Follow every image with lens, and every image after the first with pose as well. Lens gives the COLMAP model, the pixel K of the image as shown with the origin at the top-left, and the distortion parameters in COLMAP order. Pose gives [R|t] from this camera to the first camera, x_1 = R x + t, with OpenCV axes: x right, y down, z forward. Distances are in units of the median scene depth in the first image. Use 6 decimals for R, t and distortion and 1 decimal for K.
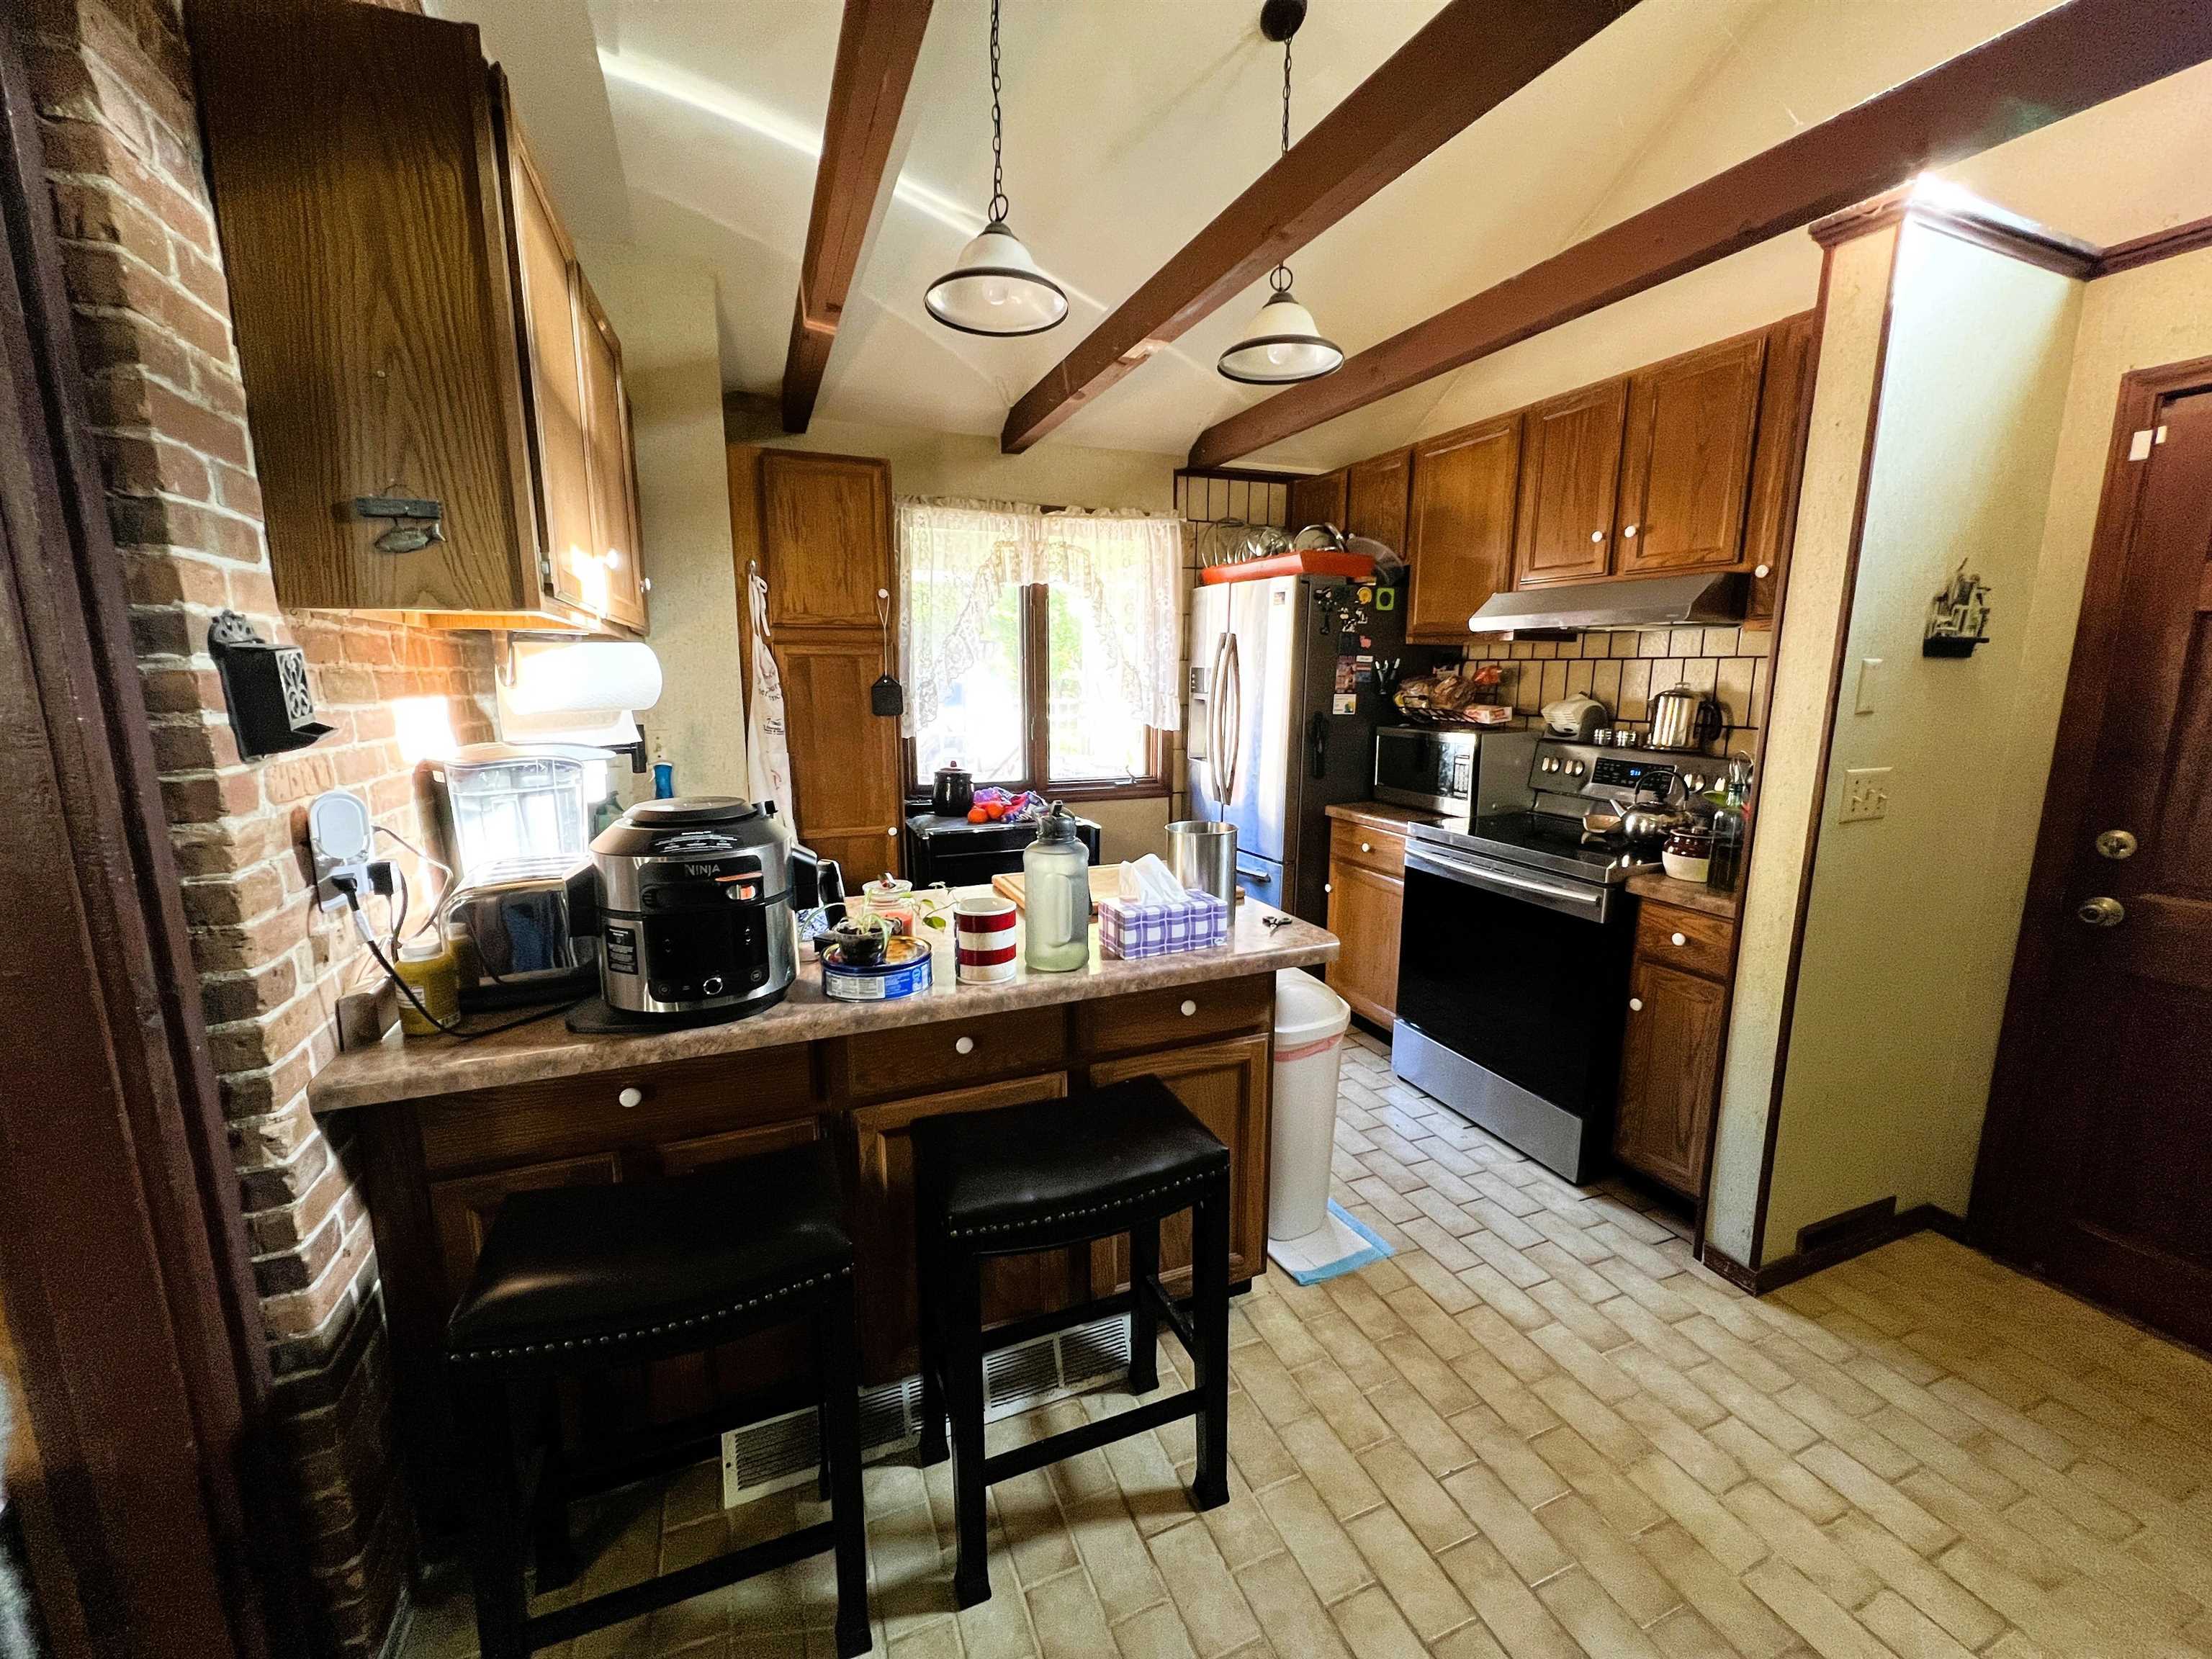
lens RADIAL K [[885.0, 0, 1102.2], [0, 885.0, 828.4], [0, 0, 1]] dist [-0.000676, -0.001011]
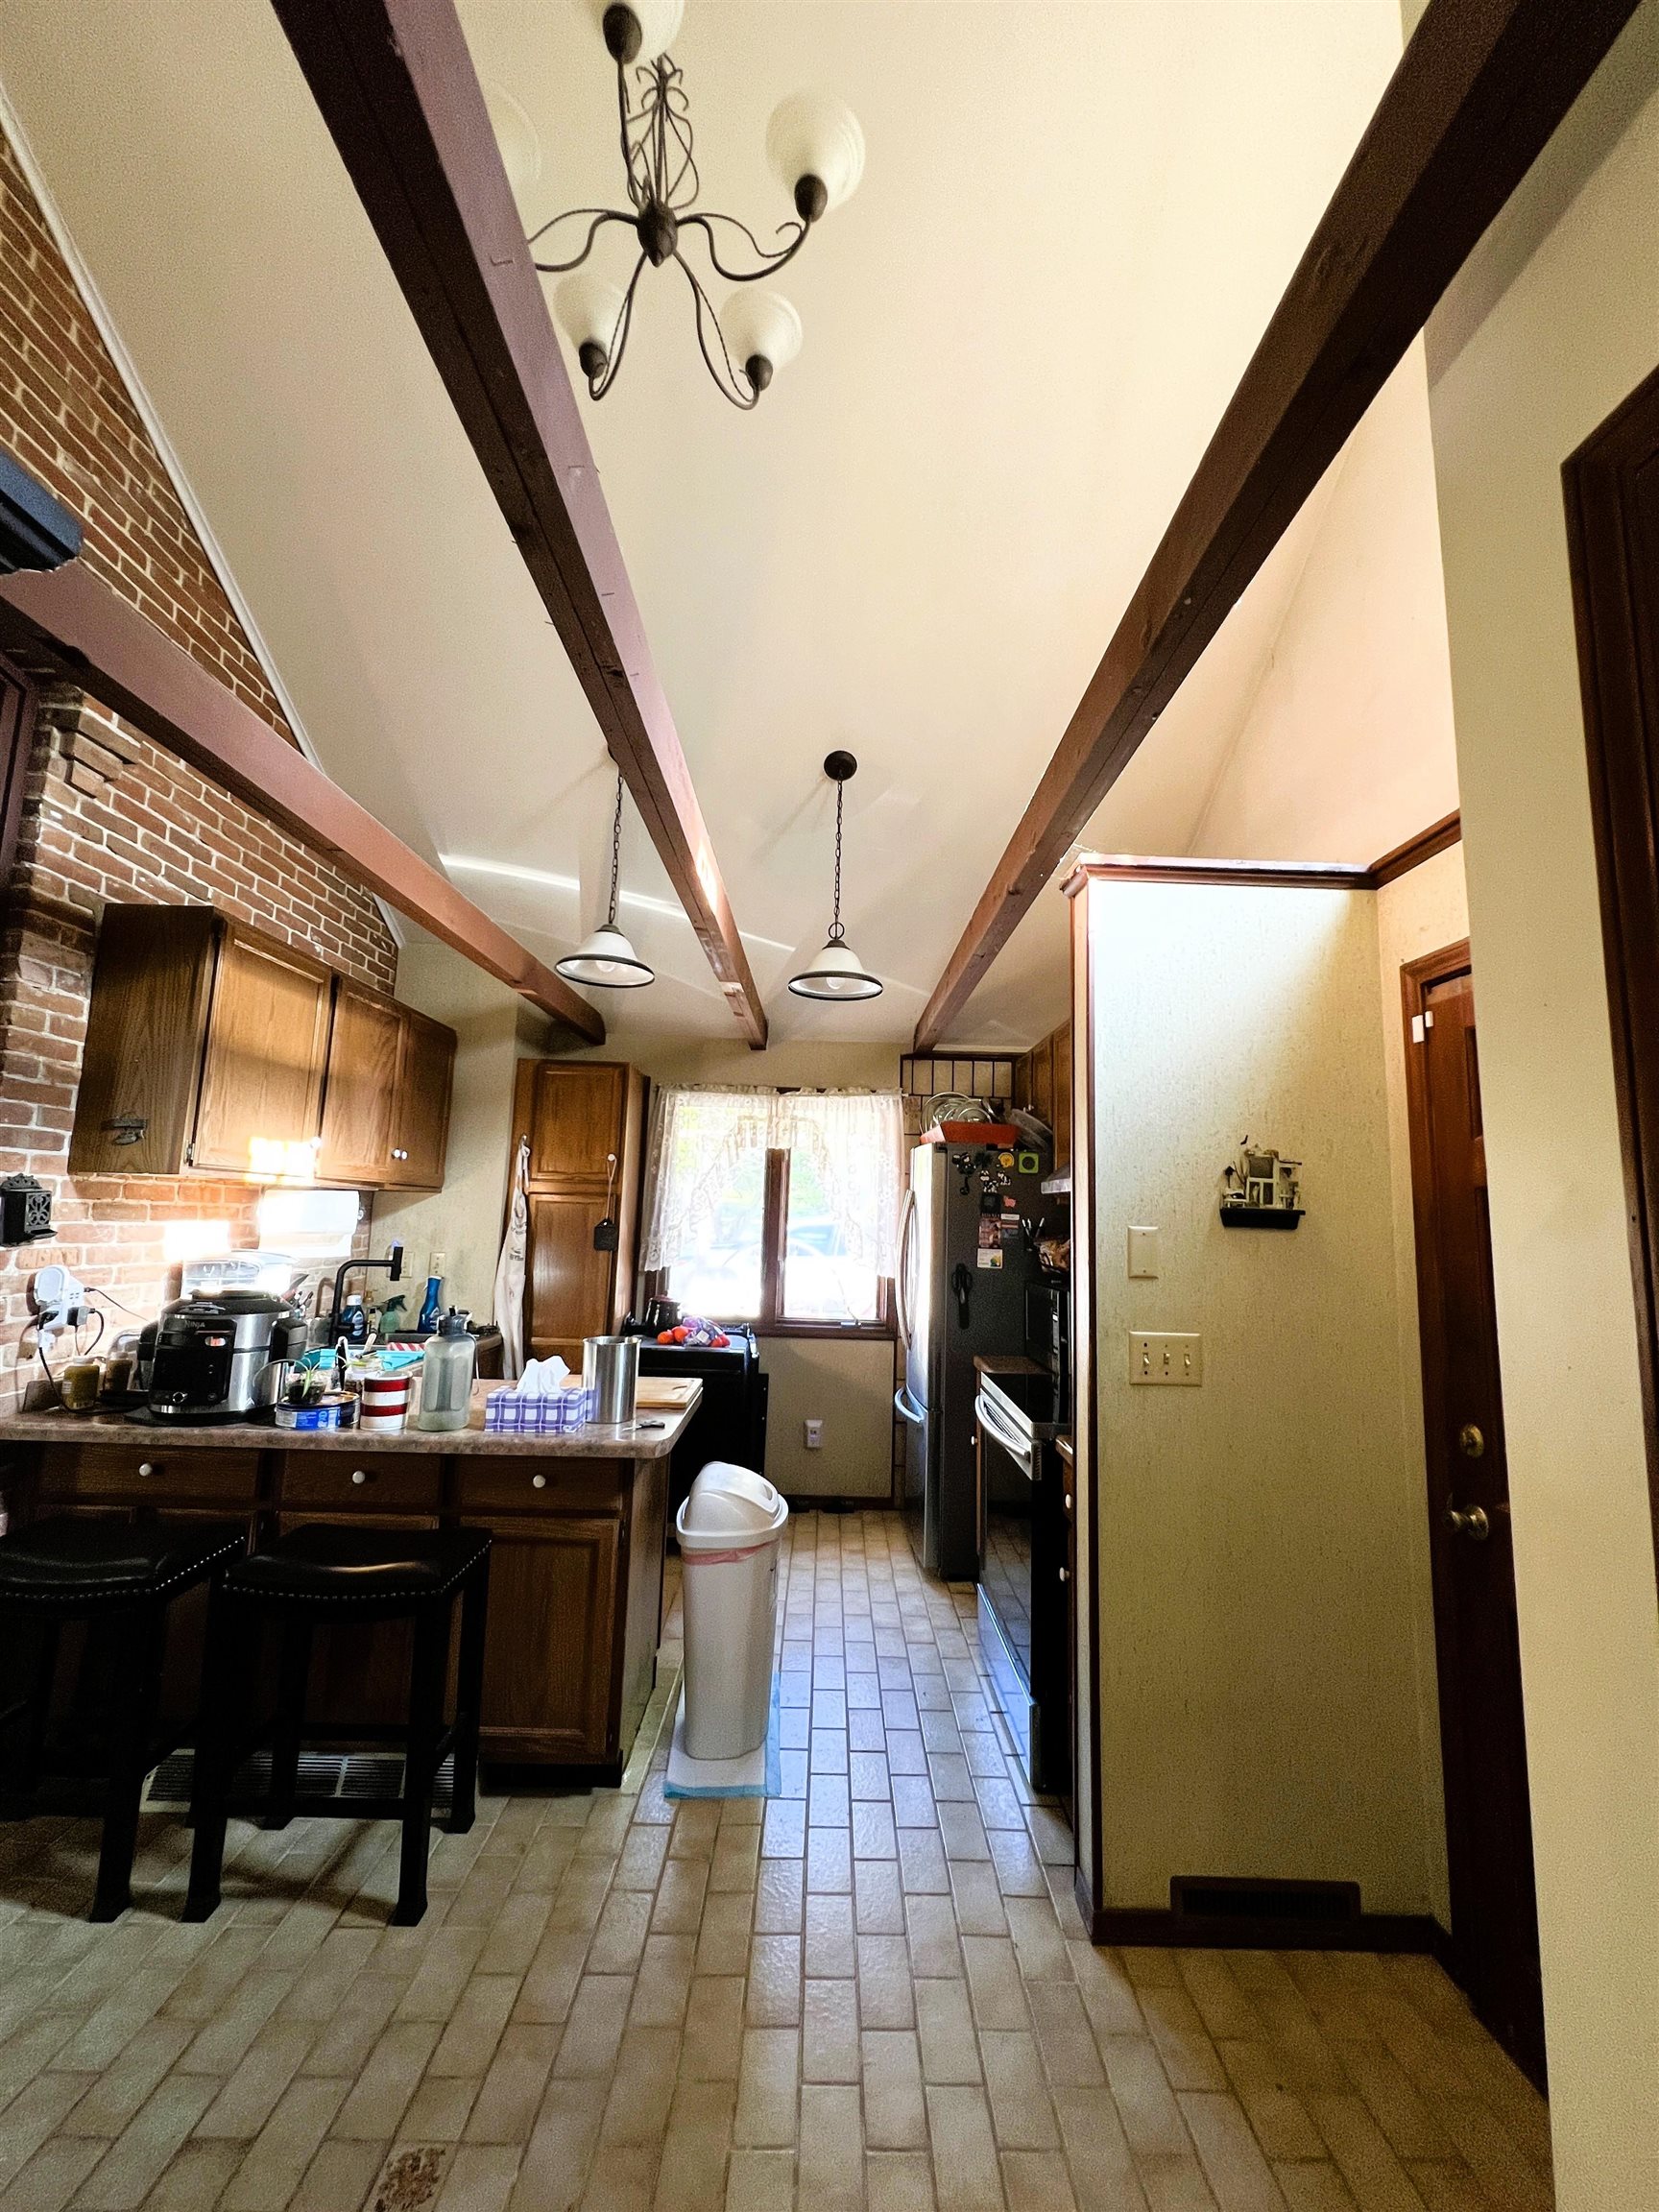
lens RADIAL K [[885.0, 0, 829.9], [0, 885.0, 1101.4], [0, 0, 1]] dist [-0.000676, -0.001011]
pose [[0.929796, -0.020029, -0.367529, 0.873571], [-0.093544, 0.952875, -0.288579, 0.009431], [0.355989, 0.302700, 0.884107, -0.129192]]
